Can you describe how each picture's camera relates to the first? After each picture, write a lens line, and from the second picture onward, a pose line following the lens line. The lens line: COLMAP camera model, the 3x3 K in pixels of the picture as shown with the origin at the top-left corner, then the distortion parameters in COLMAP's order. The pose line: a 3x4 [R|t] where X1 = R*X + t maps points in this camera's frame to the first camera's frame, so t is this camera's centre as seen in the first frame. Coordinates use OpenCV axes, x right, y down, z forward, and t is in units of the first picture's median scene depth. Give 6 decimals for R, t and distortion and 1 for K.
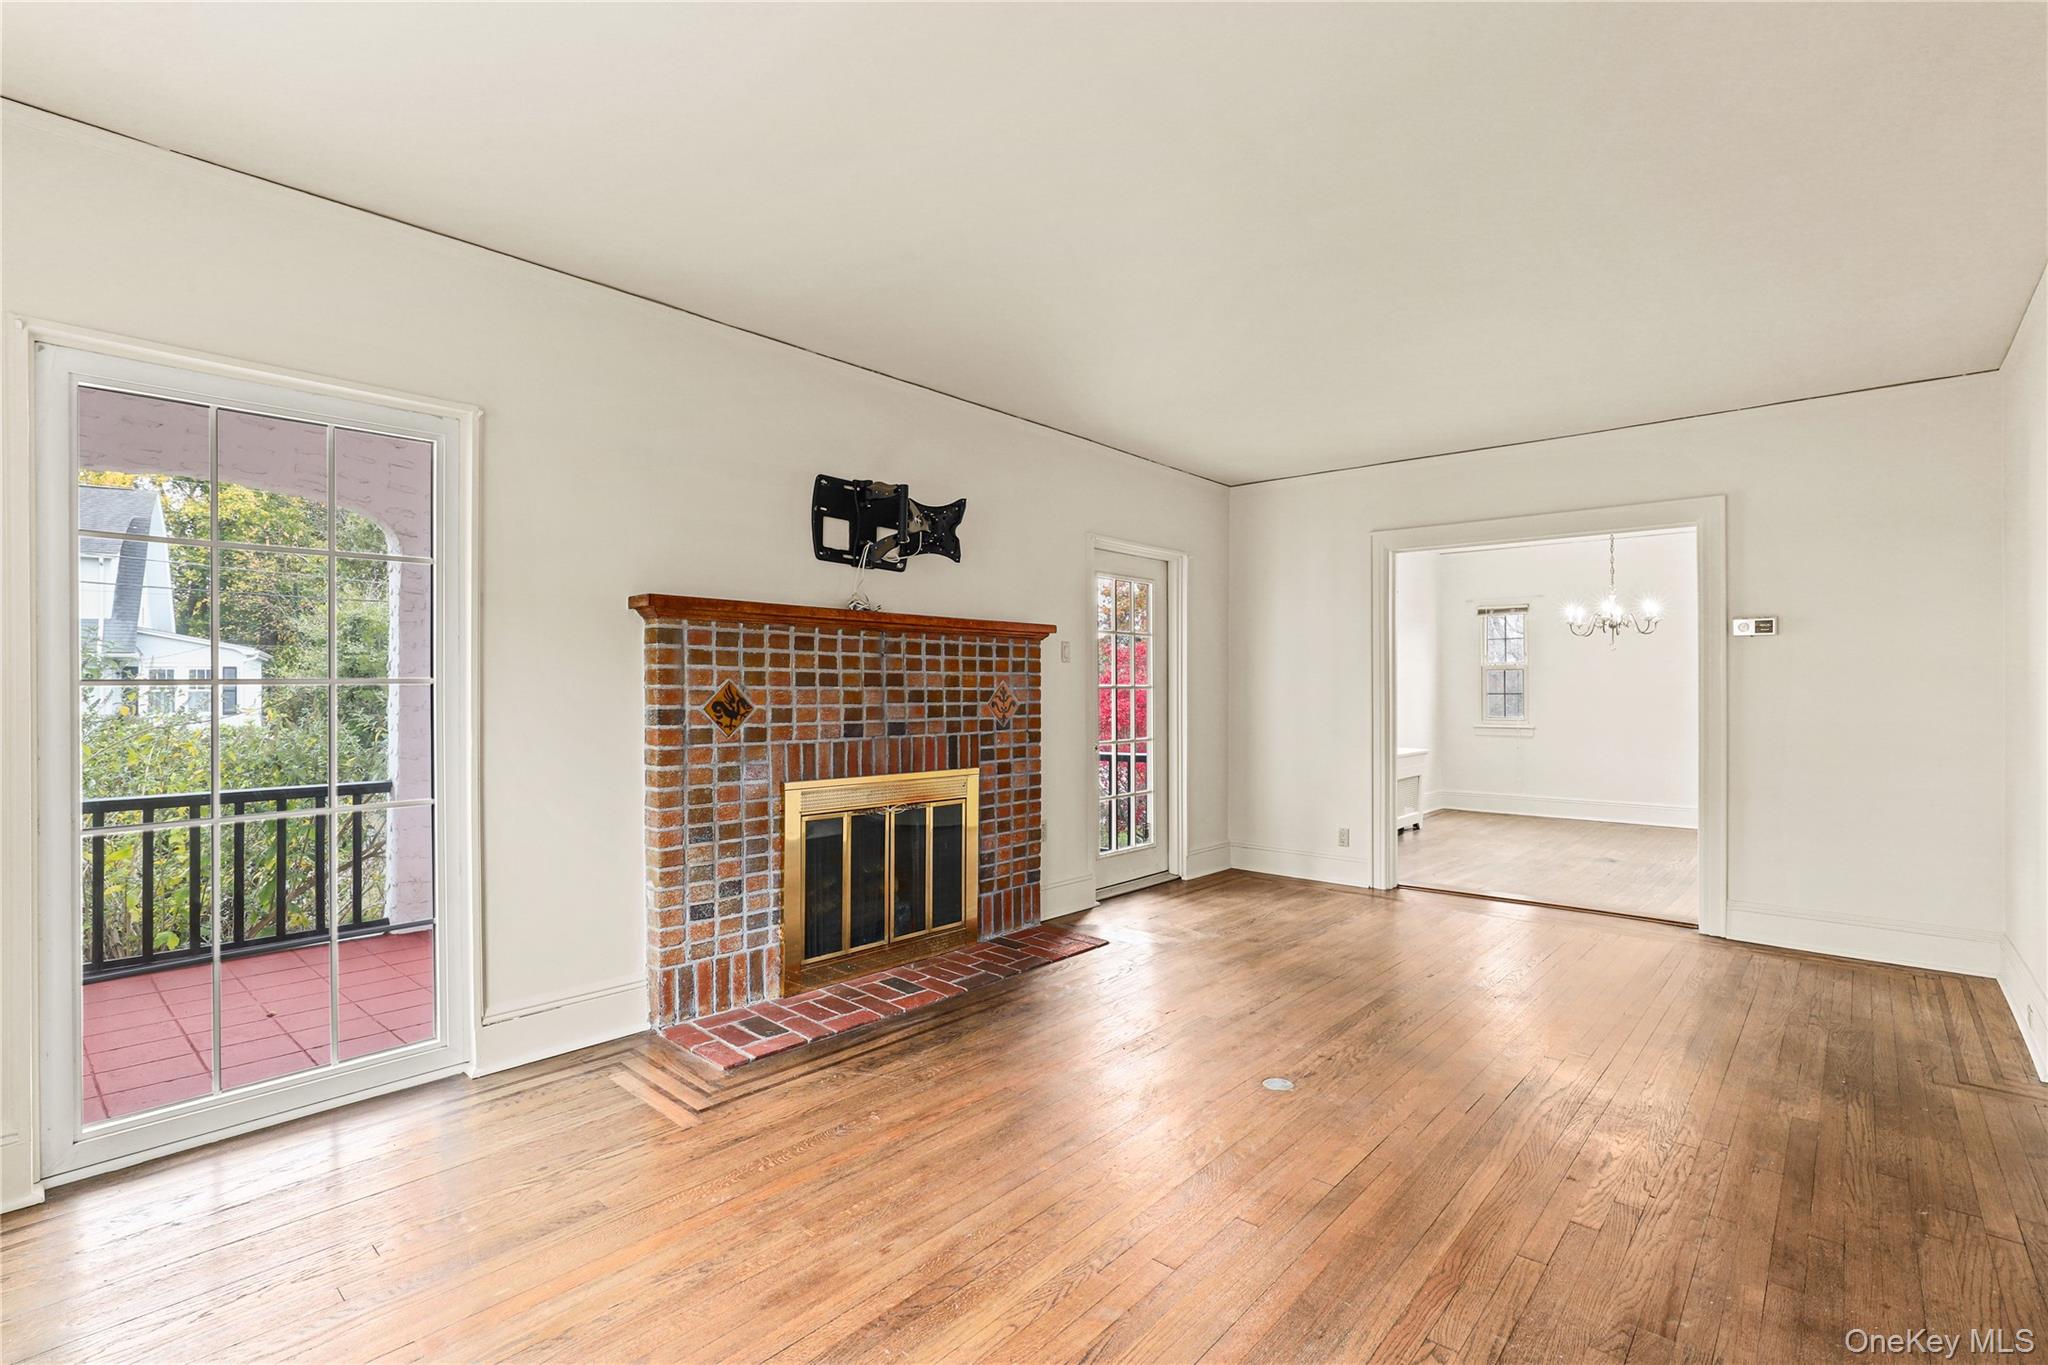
lens RADIAL K [[938.9, 0, 1019.2], [0, 938.9, 678.4], [0, 0, 1]] dist [-0.020864, 0.006955]
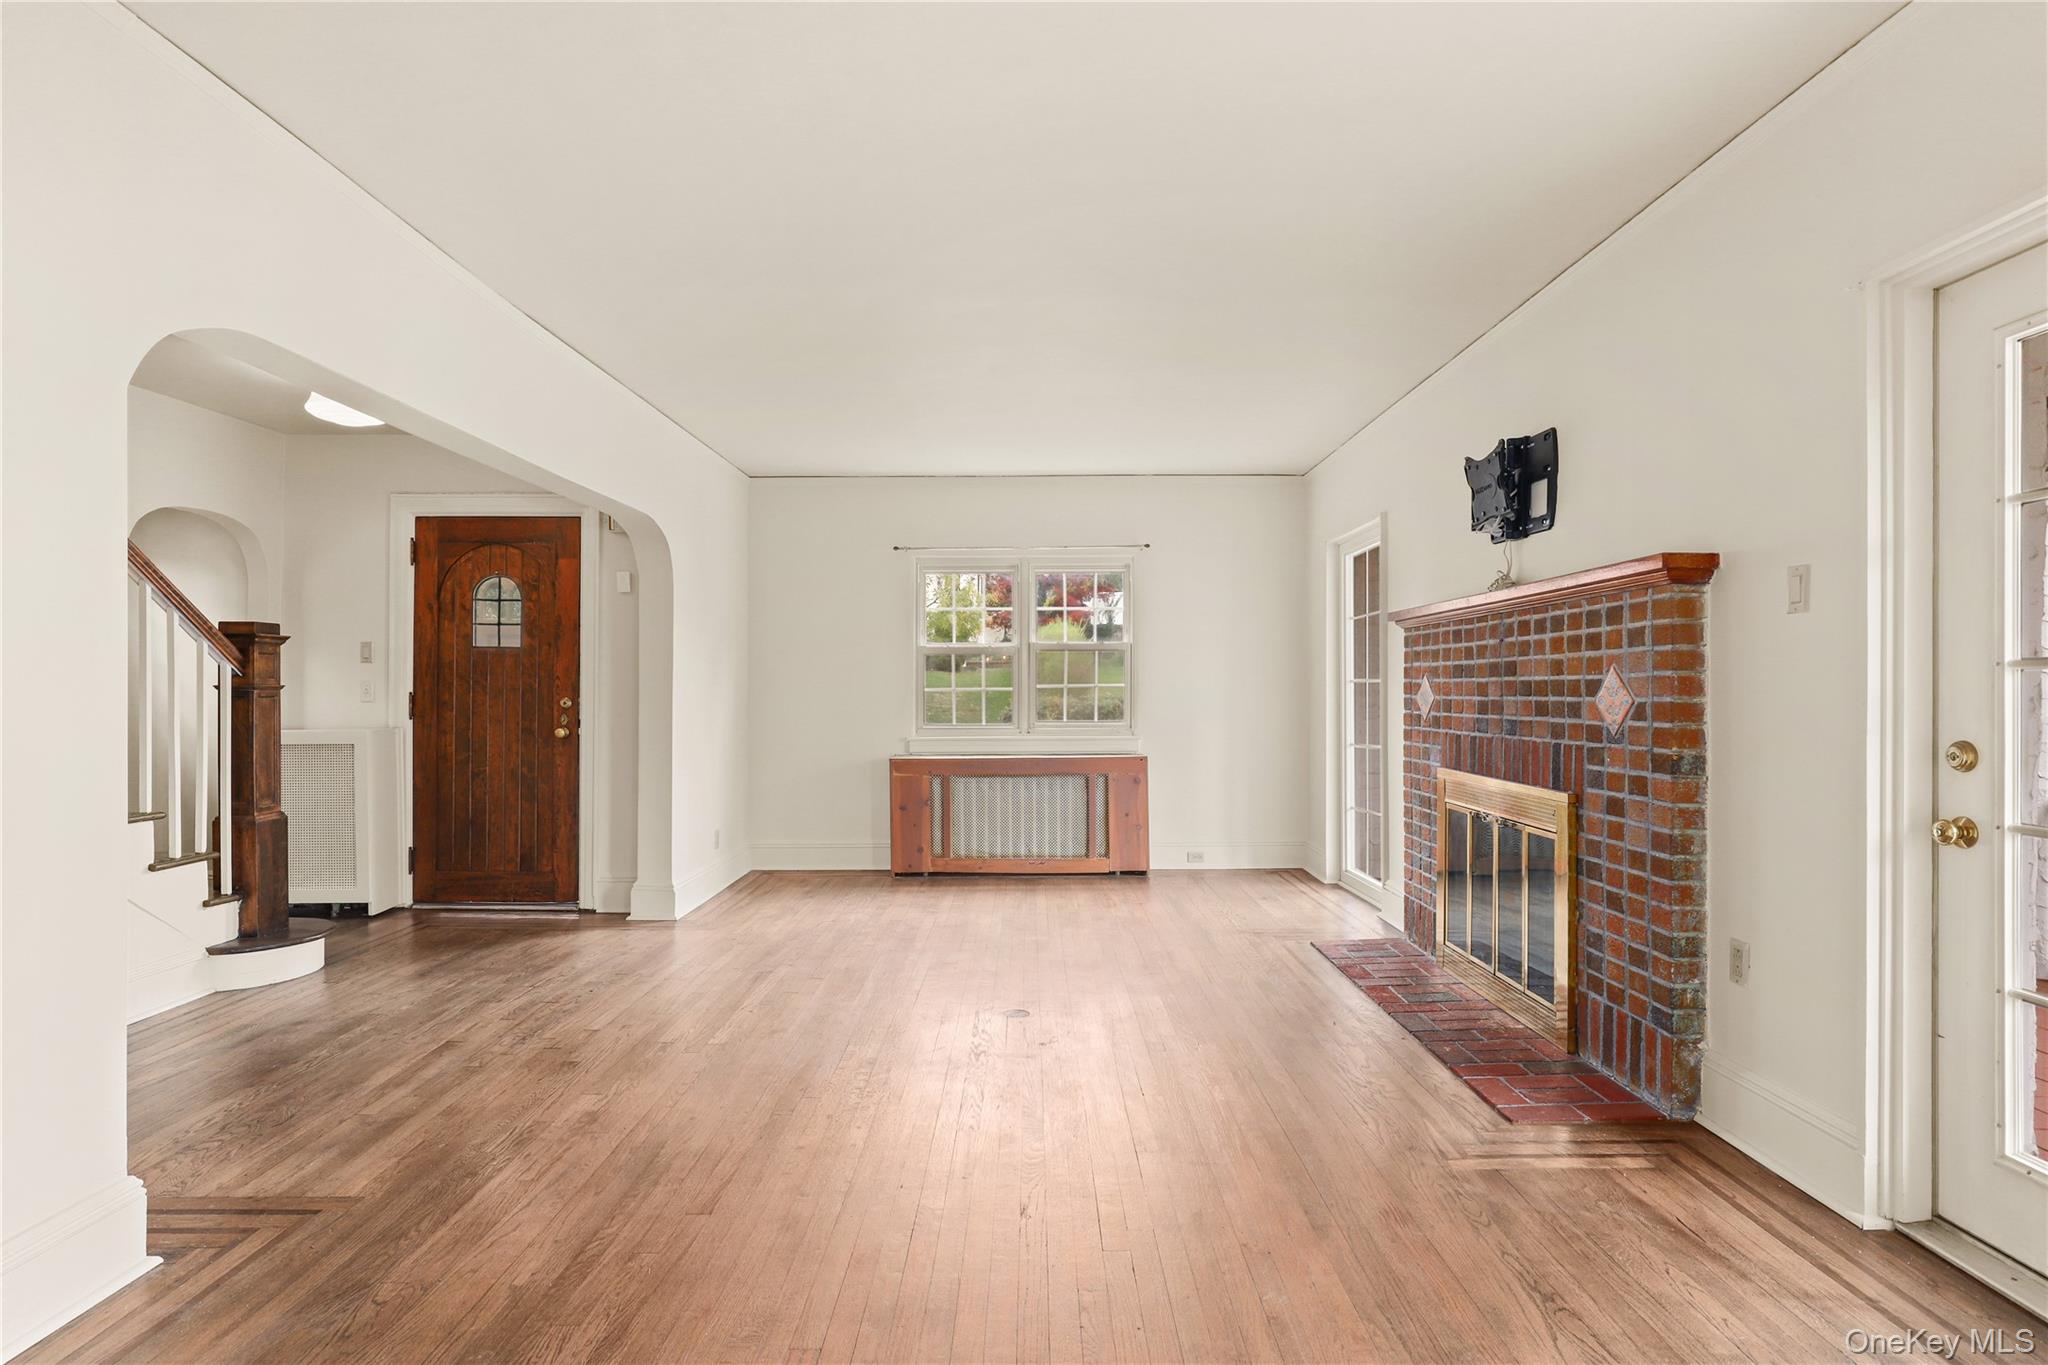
lens RADIAL K [[1075.8, 0, 1022.3], [0, 1075.8, 684.0], [0, 0, 1]] dist [-0.002440, -0.000369]
pose [[-0.742928, -0.004868, -0.669354, 0.821841], [0.006788, 0.999867, -0.014806, 0.026254], [0.669337, -0.015543, -0.742796, 1.403667]]
